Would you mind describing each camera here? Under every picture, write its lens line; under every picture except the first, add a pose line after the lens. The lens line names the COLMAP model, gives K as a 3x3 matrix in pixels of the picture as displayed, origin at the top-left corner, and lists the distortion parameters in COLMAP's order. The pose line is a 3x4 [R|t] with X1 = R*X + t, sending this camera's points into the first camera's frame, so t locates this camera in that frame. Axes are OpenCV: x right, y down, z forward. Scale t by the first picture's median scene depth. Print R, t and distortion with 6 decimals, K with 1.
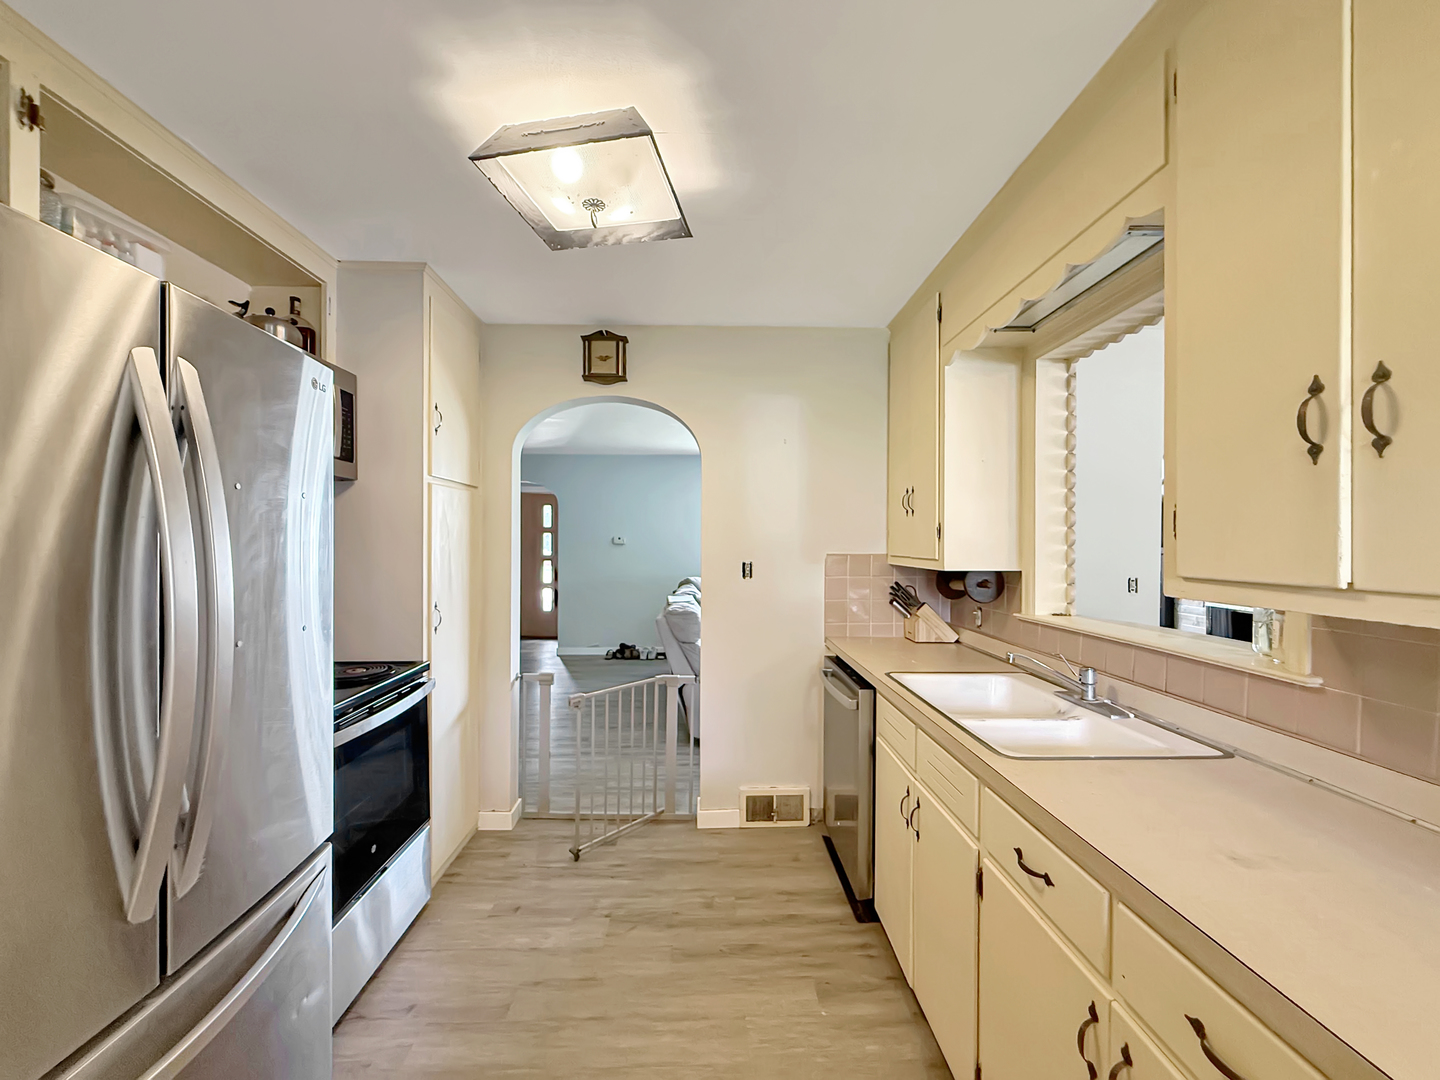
lens RADIAL K [[590.4, 0, 713.8], [0, 590.4, 544.8], [0, 0, 1]] dist [-0.000415, 0.000006]
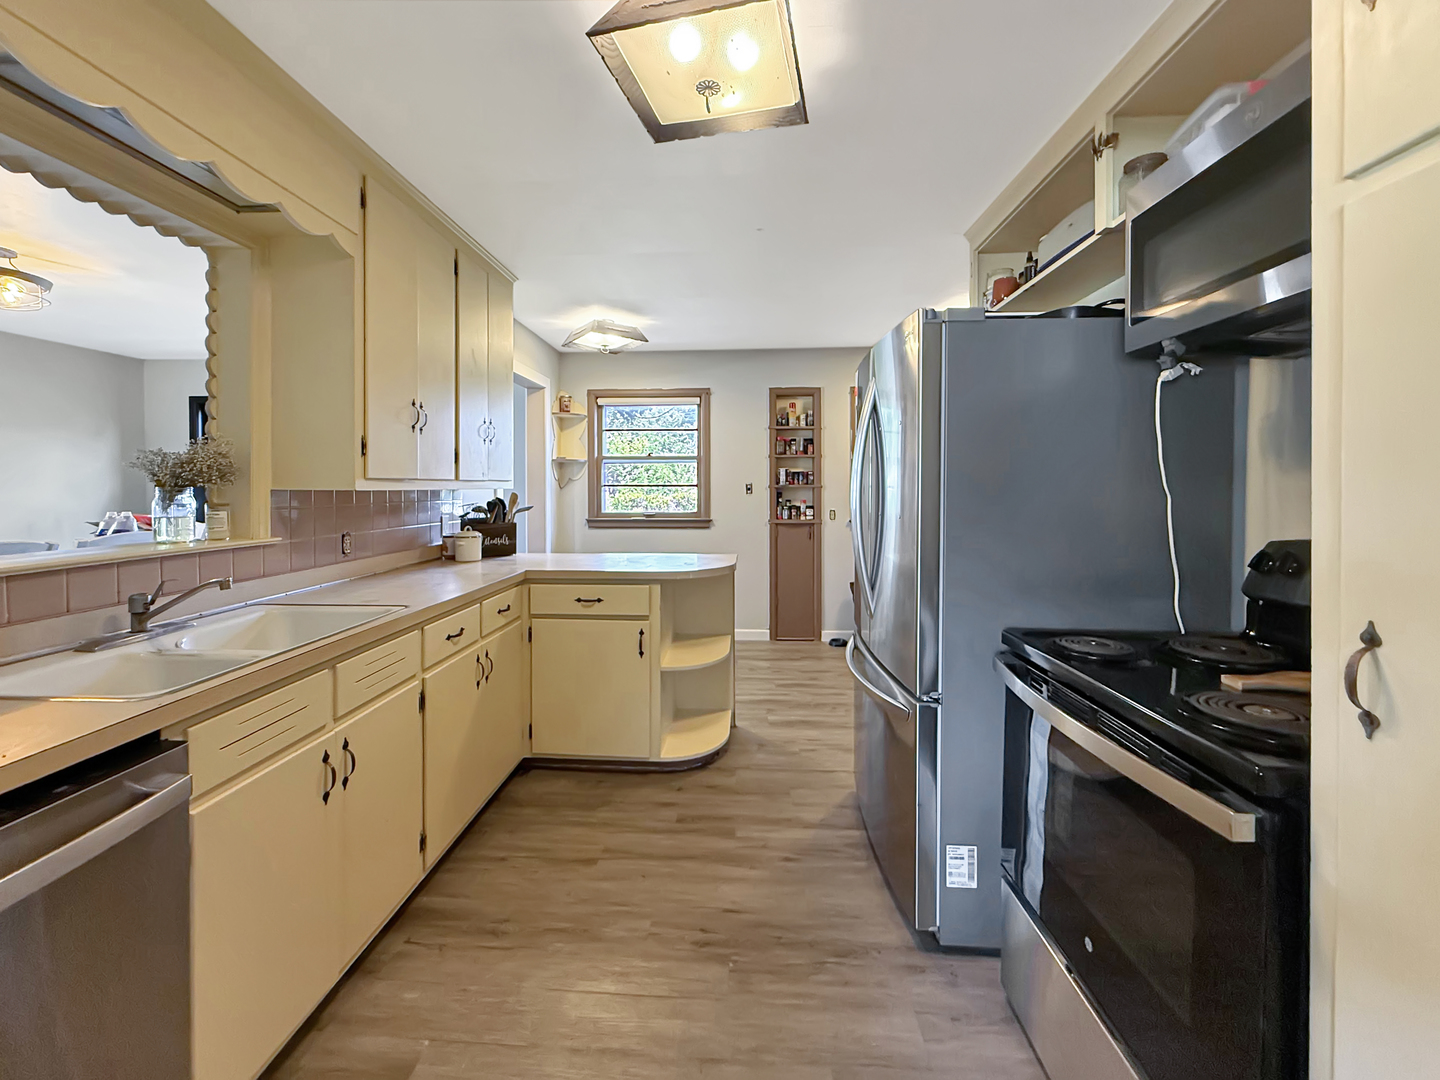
lens RADIAL K [[603.0, 0, 718.3], [0, 603.0, 494.8], [0, 0, 1]] dist [-0.000245, 0.000001]
pose [[-0.996610, -0.003631, 0.082188, -0.200366], [-0.002532, 0.999906, 0.013475, 0.037130], [-0.082230, 0.013222, -0.996526, 1.321271]]
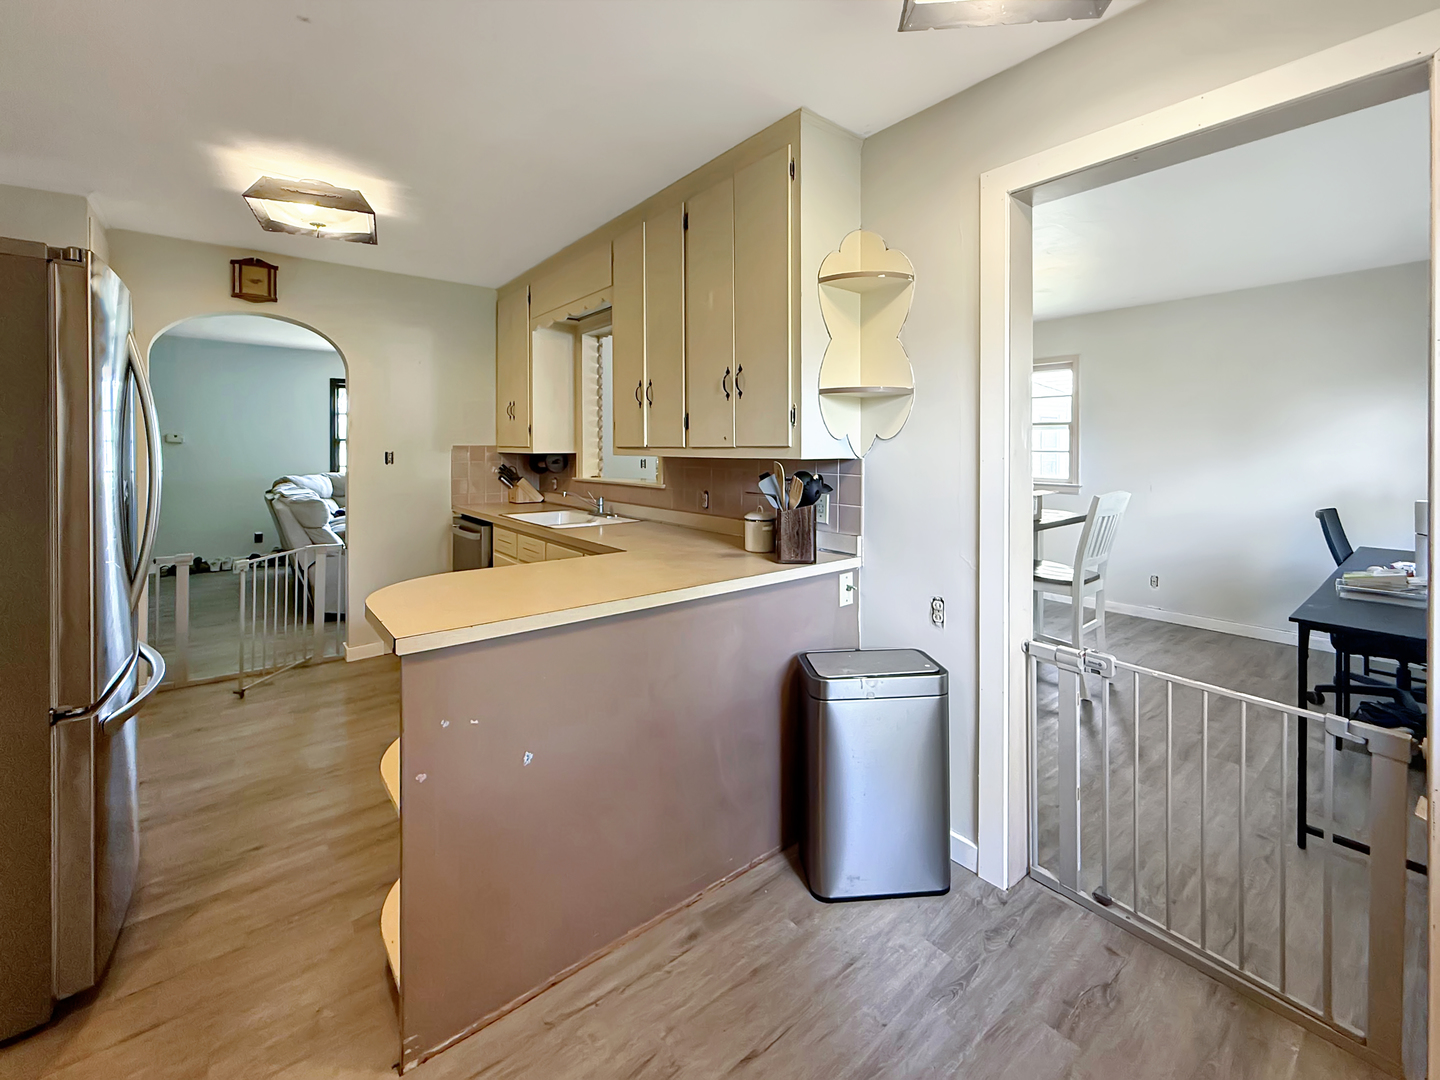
lens RADIAL K [[603.5, 0, 719.9], [0, 603.5, 447.6], [0, 0, 1]] dist [-0.021091, -0.000172]
pose [[0.793593, -0.005944, 0.608420, -0.216419], [0.004513, 0.999982, 0.003882, 0.022613], [-0.608432, -0.000335, 0.793606, -0.646128]]
